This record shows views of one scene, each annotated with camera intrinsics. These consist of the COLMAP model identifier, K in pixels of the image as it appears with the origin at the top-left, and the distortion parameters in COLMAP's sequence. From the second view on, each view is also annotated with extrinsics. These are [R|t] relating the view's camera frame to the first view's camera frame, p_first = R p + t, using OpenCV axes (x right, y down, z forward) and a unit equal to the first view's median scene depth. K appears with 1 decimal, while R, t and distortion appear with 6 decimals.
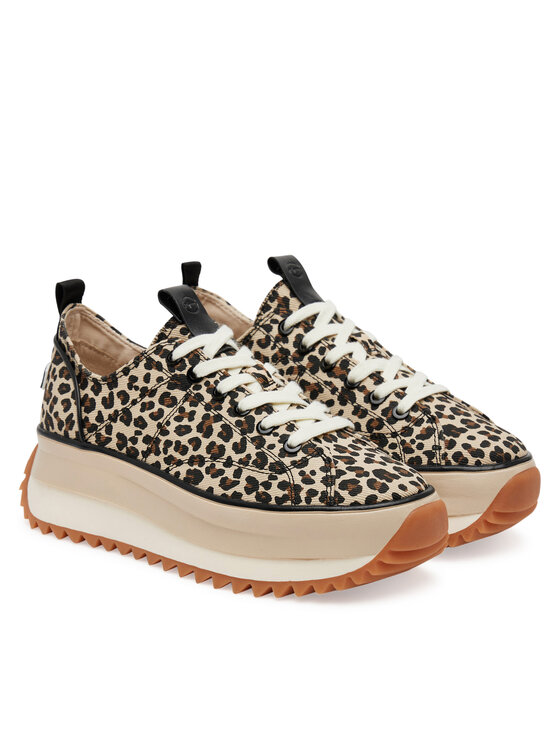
lens RADIAL K [[1966.5, 0, 280.0], [0, 1966.5, 373.0], [0, 0, 1]] dist [0.458124, 0.013024]
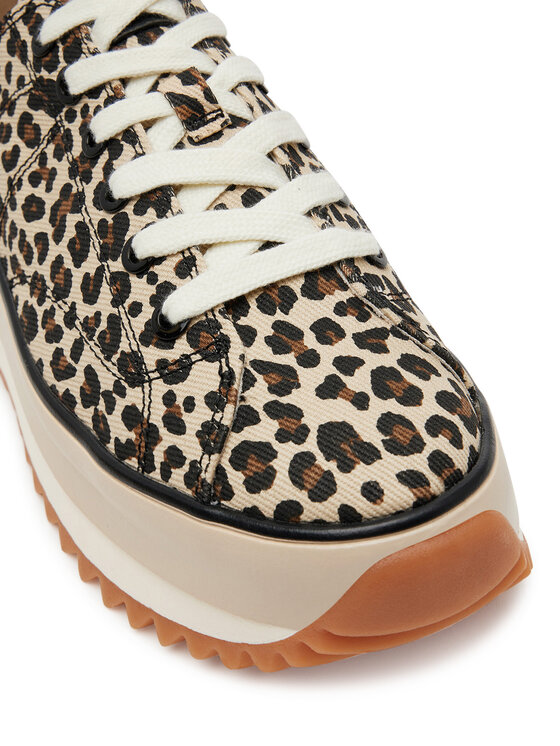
lens RADIAL K [[1525.9, 0, 280.0], [0, 1525.9, 373.0], [0, 0, 1]] dist [-0.103926, -0.193634]
pose [[0.897303, 0.177340, -0.404224, 0.154521], [0.008132, 0.908951, 0.416823, -0.084588], [0.441339, -0.377304, 0.814163, 0.712438]]
